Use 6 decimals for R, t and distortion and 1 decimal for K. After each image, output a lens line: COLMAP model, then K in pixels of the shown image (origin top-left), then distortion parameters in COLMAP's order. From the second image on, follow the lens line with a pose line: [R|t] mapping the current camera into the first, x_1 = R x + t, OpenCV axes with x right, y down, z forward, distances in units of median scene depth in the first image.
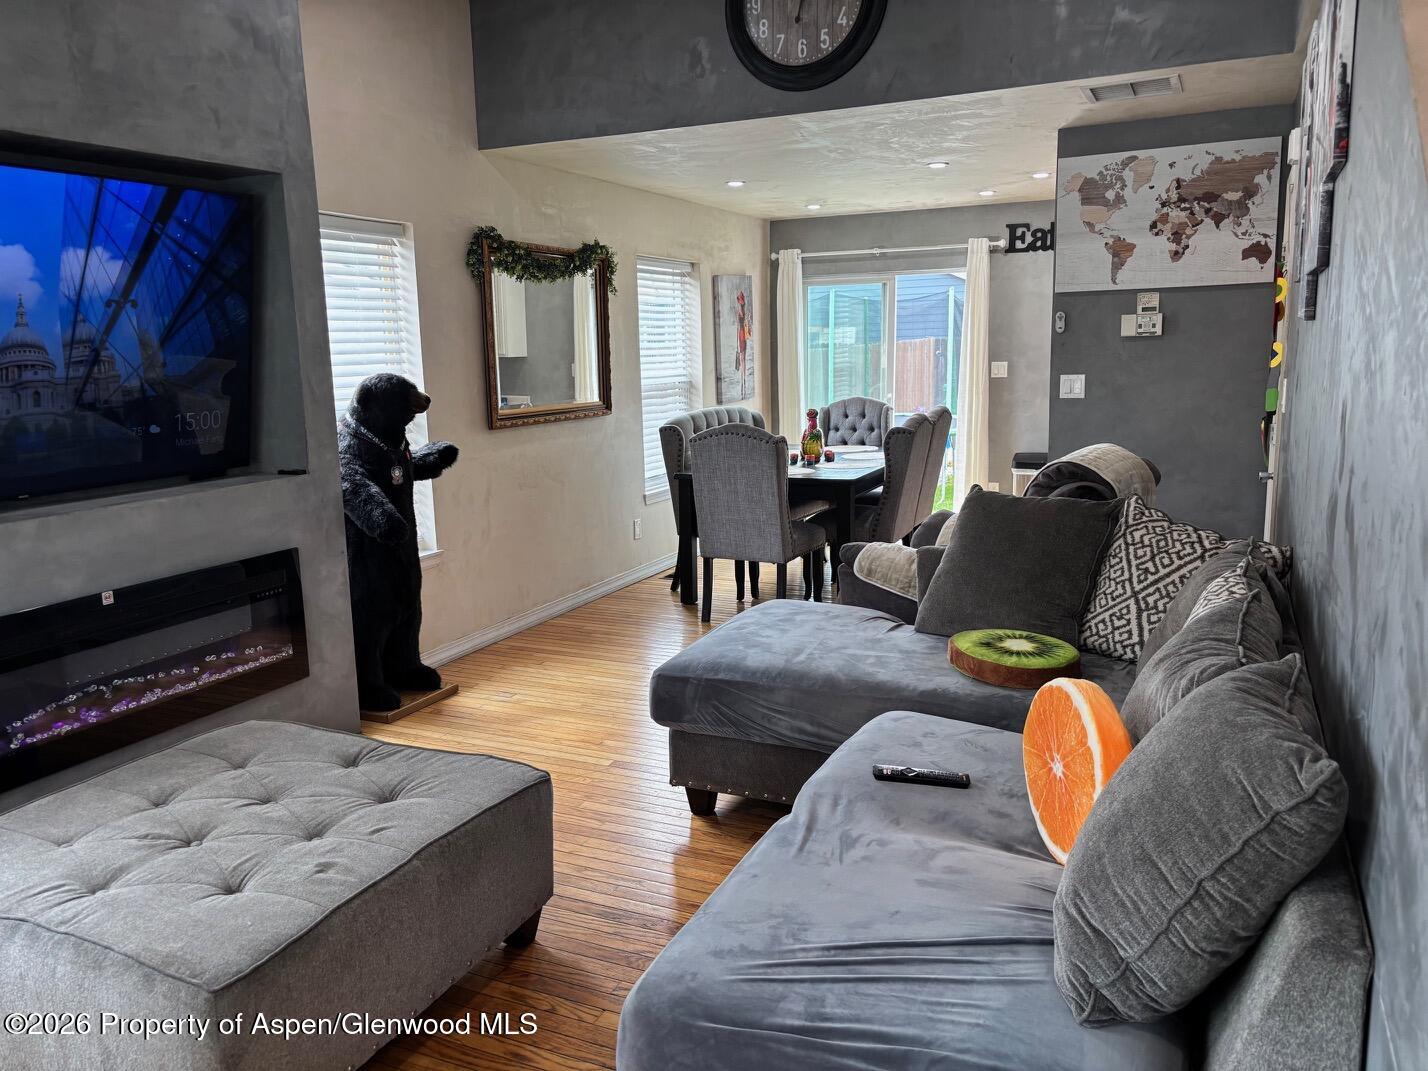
lens RADIAL K [[1073.9, 0, 713.8], [0, 1073.9, 543.8], [0, 0, 1]] dist [0.059252, -0.050523]
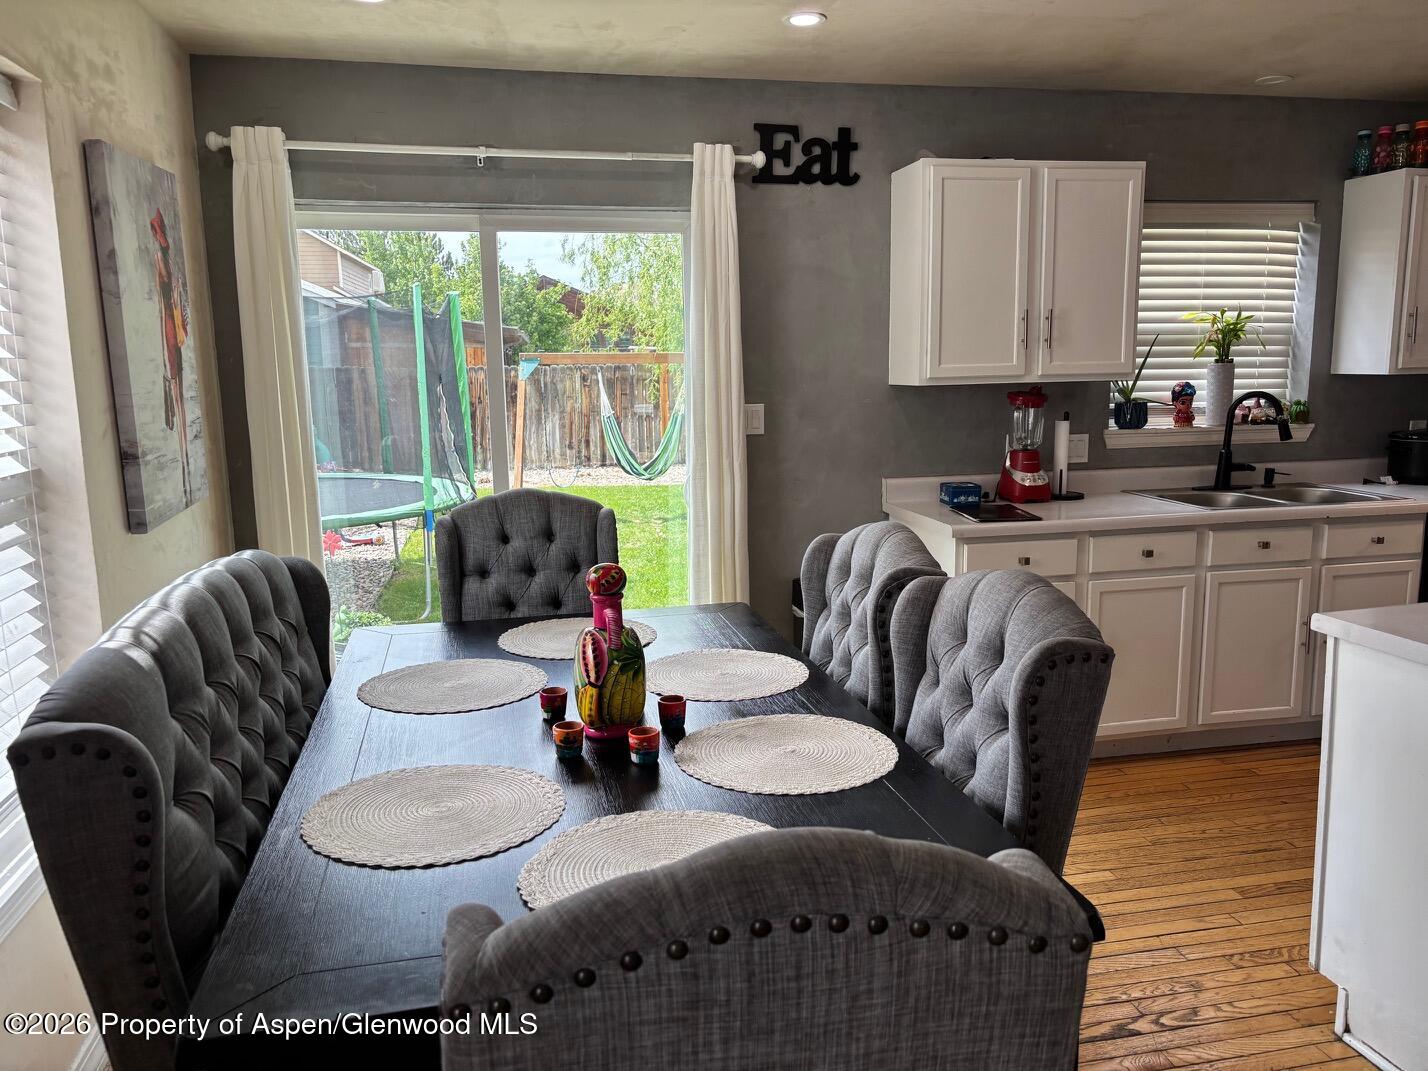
lens RADIAL K [[1073.9, 0, 713.8], [0, 1073.9, 543.8], [0, 0, 1]] dist [0.059252, -0.050523]
pose [[0.802054, -0.088138, 0.590712, -0.051712], [0.104557, 0.994498, 0.006421, -0.111064], [-0.588028, 0.056613, 0.806857, 0.629018]]
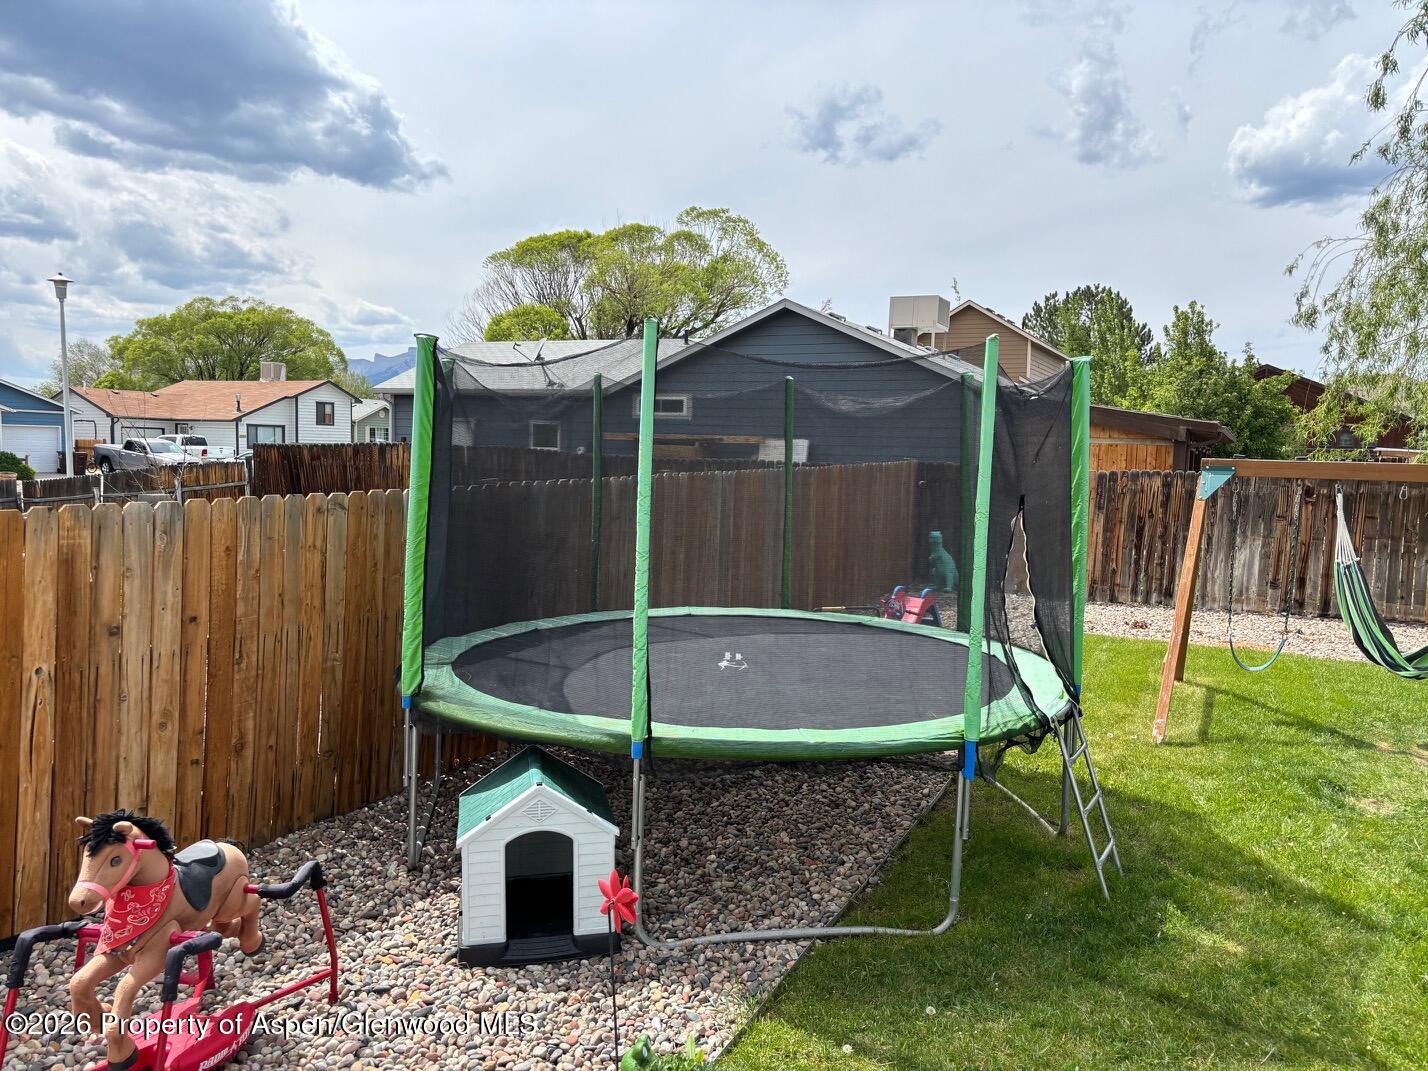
lens RADIAL K [[1111.5, 0, 716.8], [0, 1111.5, 554.7], [0, 0, 1]] dist [0.066417, -0.055818]
pose [[0.997716, 0.049786, 0.045659, 0.025629], [-0.045556, 0.994952, -0.089419, -0.141767], [-0.049881, 0.087134, 0.994947, 0.764781]]
